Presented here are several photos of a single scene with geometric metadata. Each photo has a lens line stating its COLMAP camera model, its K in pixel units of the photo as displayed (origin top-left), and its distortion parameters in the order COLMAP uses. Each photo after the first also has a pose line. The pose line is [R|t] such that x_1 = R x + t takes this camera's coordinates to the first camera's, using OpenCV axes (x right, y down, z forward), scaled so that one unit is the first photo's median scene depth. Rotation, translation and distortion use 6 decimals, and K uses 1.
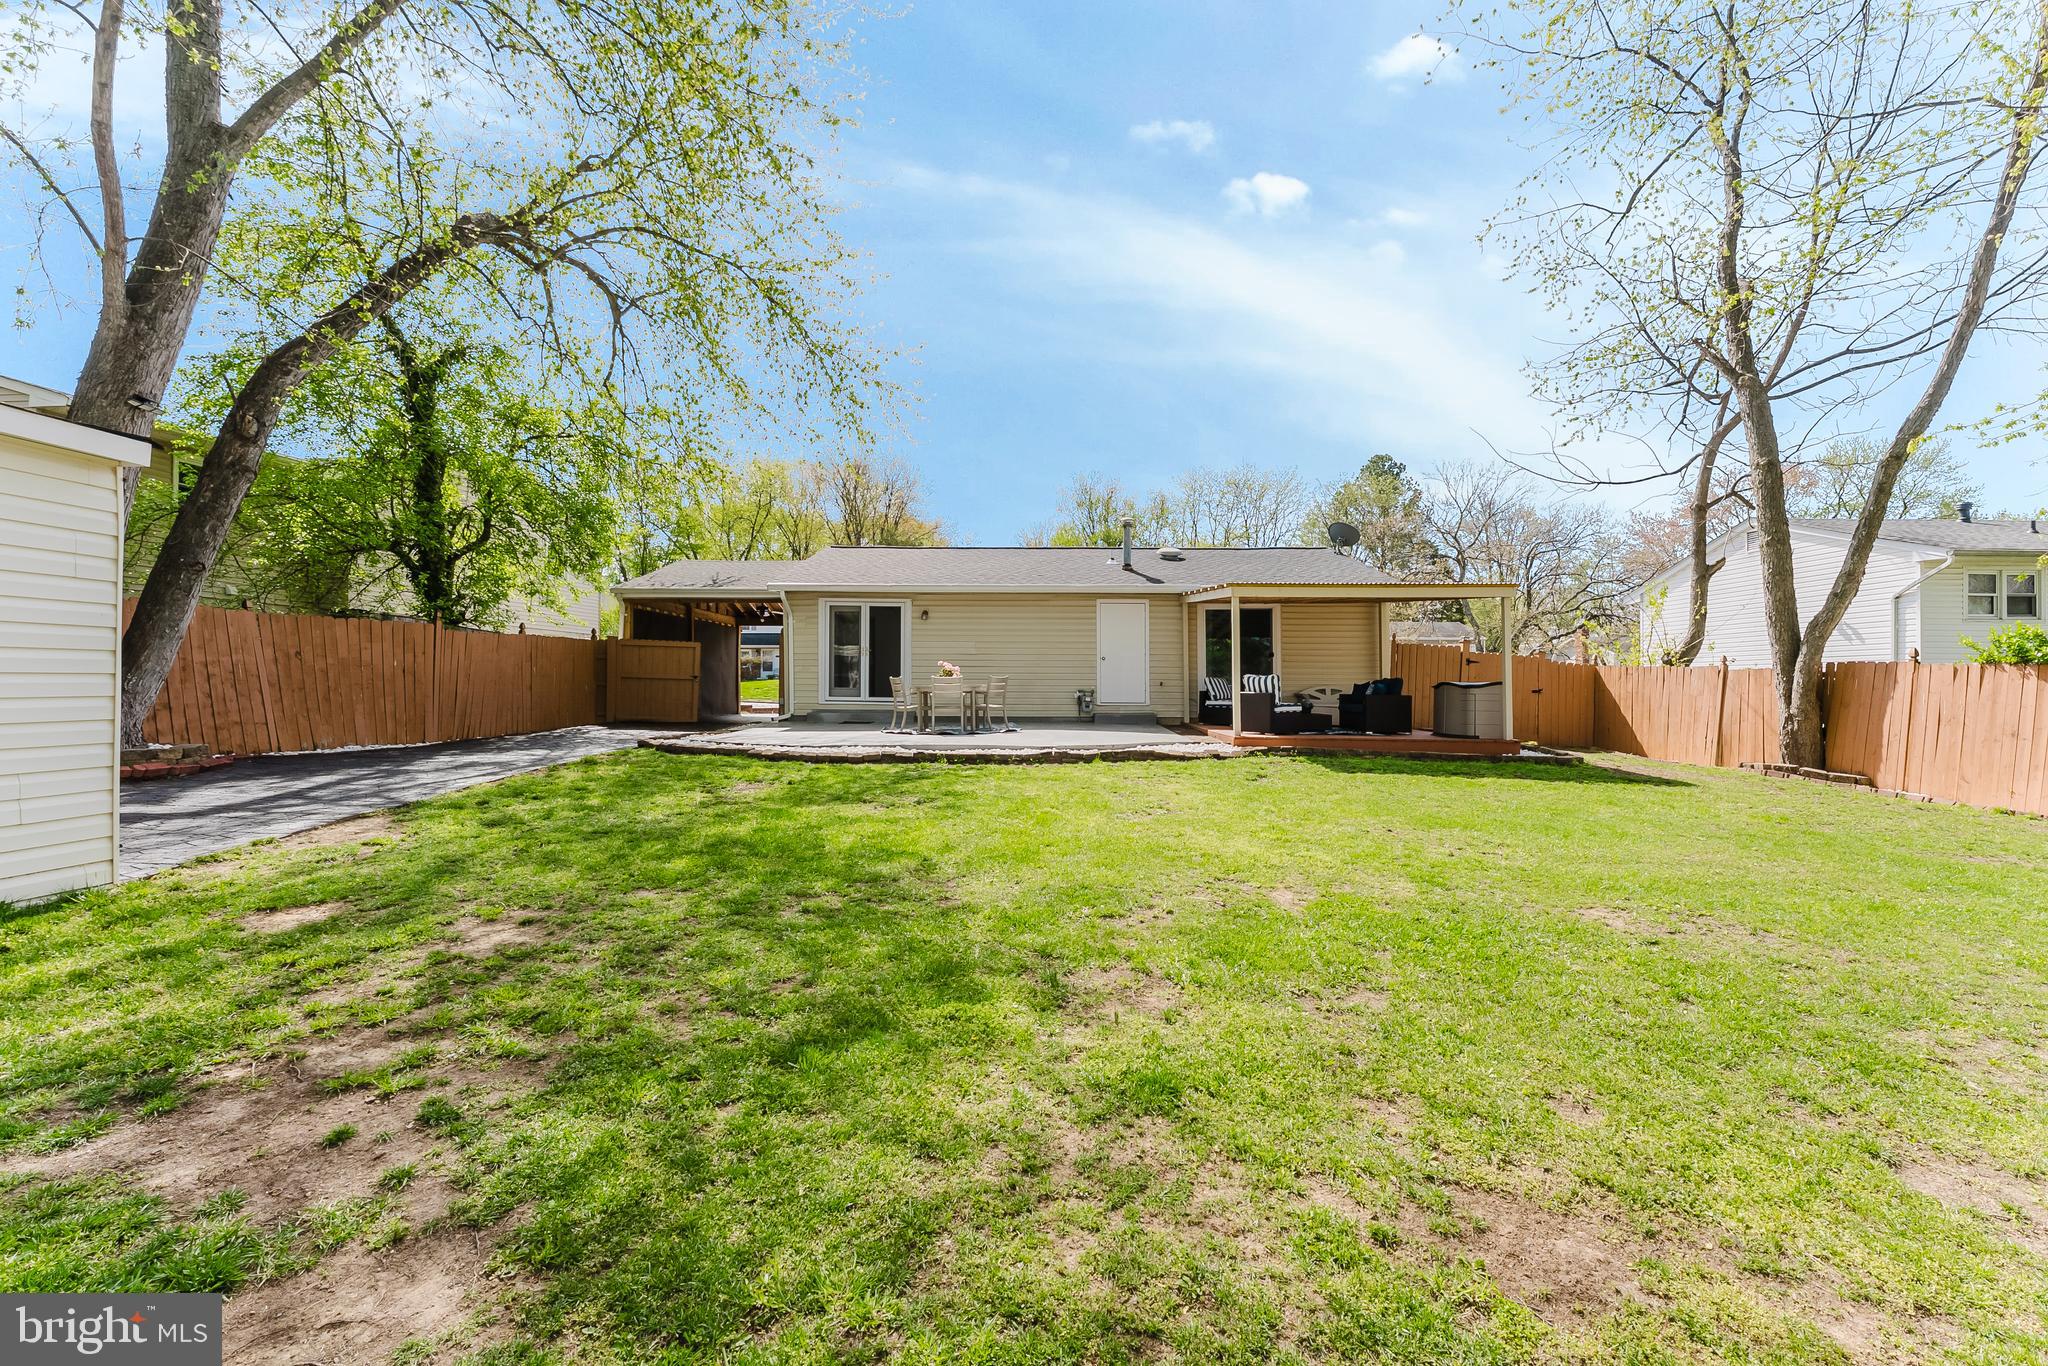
lens RADIAL K [[841.4, 0, 1034.8], [0, 841.4, 685.0], [0, 0, 1]] dist [0.000250, 0.000183]
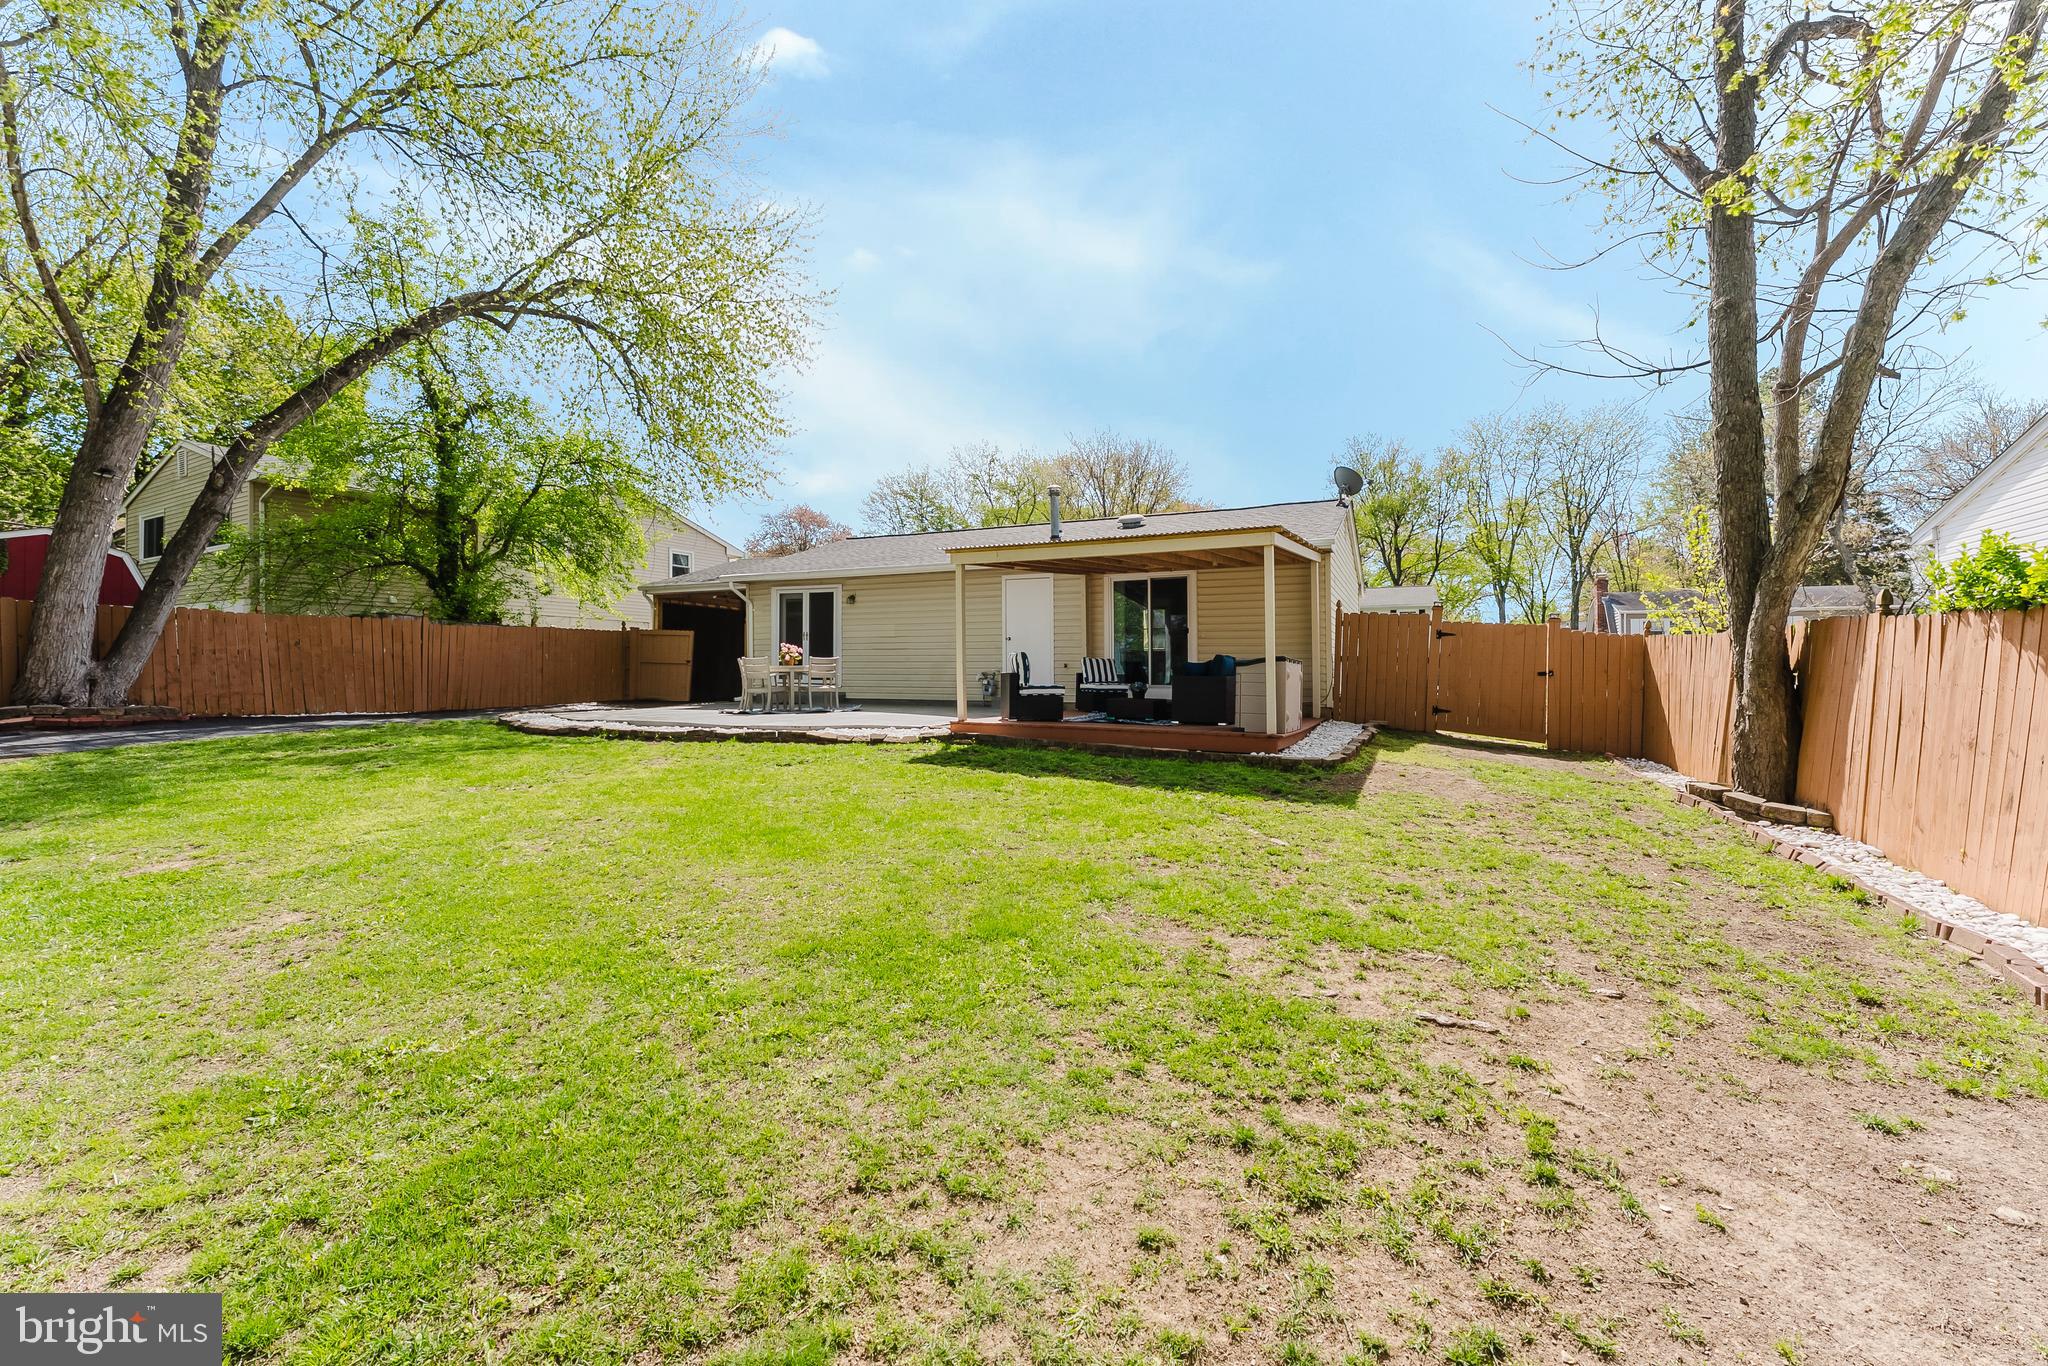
lens RADIAL K [[841.4, 0, 1028.4], [0, 841.4, 675.5], [0, 0, 1]] dist [0.000250, 0.000183]
pose [[0.910020, 0.000387, -0.414564, 0.683547], [0.000012, 1.000000, 0.000958, 0.011886], [0.414564, -0.000876, 0.910020, 0.220758]]
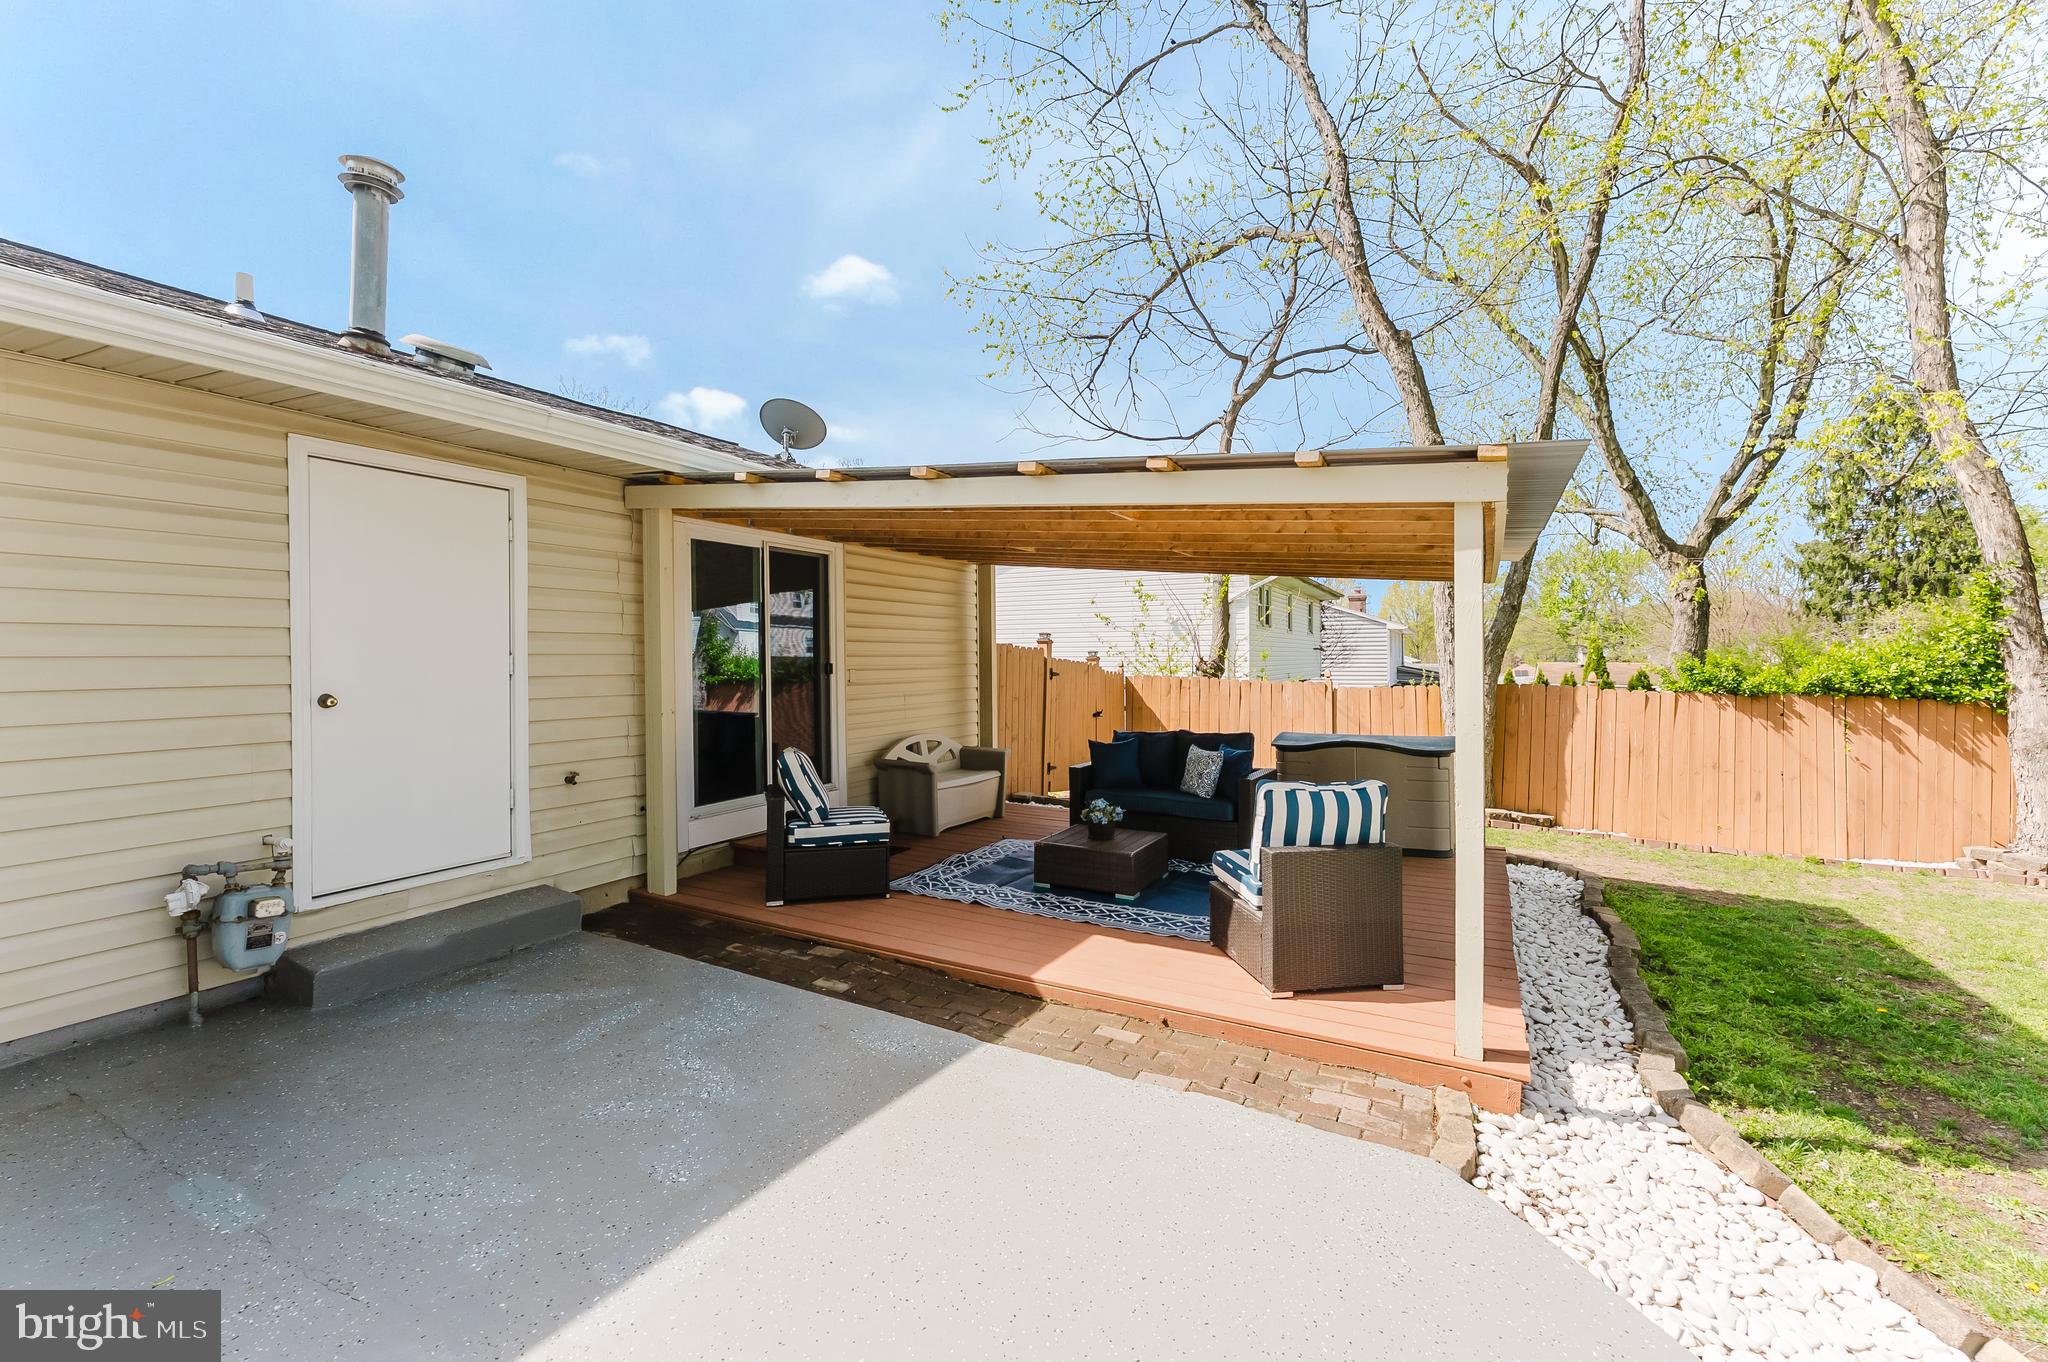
lens RADIAL K [[825.5, 0, 1031.9], [0, 825.5, 667.8], [0, 0, 1]] dist [-0.000983, -0.000014]
pose [[0.470832, -0.019763, 0.882002, -0.034264], [0.002344, 0.999774, 0.021151, -0.062337], [-0.882220, -0.007891, 0.470772, 1.011999]]
